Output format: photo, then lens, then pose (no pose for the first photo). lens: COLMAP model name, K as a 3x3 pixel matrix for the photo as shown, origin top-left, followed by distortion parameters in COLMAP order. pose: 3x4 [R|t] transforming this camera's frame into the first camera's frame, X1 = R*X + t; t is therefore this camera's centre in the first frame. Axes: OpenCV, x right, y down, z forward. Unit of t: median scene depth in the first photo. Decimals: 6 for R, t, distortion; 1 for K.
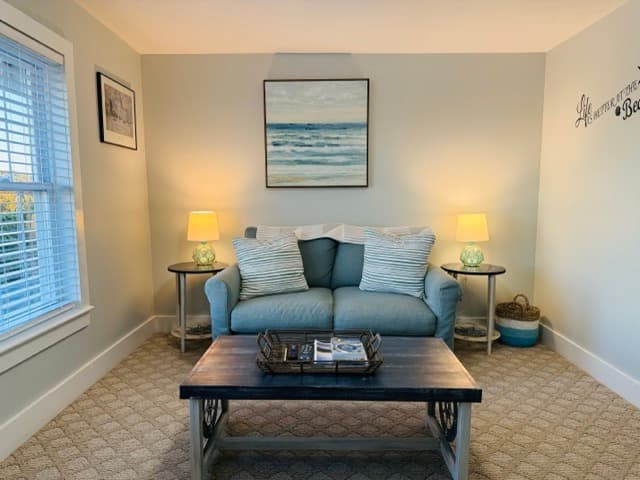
lens RADIAL K [[452.3, 0, 320.0], [0, 452.3, 240.0], [0, 0, 1]] dist [-0.000004, -0.000514]
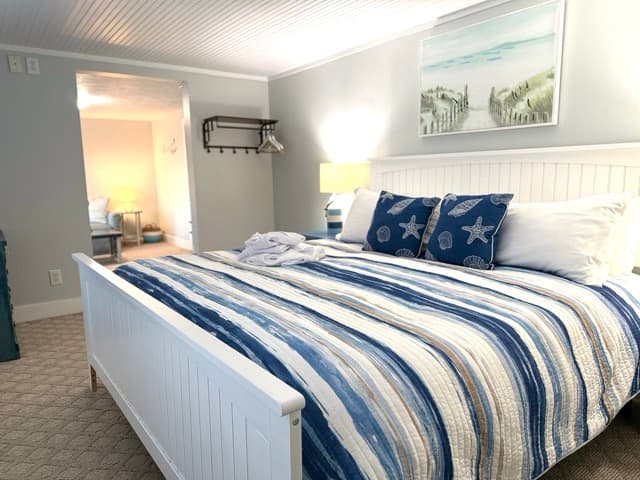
lens RADIAL K [[458.8, 0, 320.0], [0, 458.8, 240.0], [0, 0, 1]] dist [0.040048, -0.061420]
pose [[0.805671, -0.091354, 0.585276, -0.276256], [0.081839, 0.995728, 0.042764, 0.187638], [-0.586683, 0.013445, 0.809705, -1.507972]]
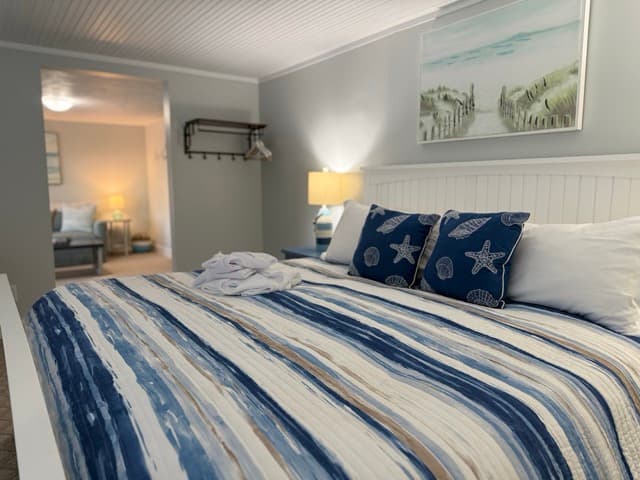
lens RADIAL K [[452.3, 0, 320.0], [0, 452.3, 240.0], [0, 0, 1]] dist [-0.000004, -0.000514]
pose [[0.816316, -0.066097, 0.573812, -0.136601], [0.064342, 0.997654, 0.023384, 0.174491], [-0.574011, 0.017831, 0.818653, -1.408229]]
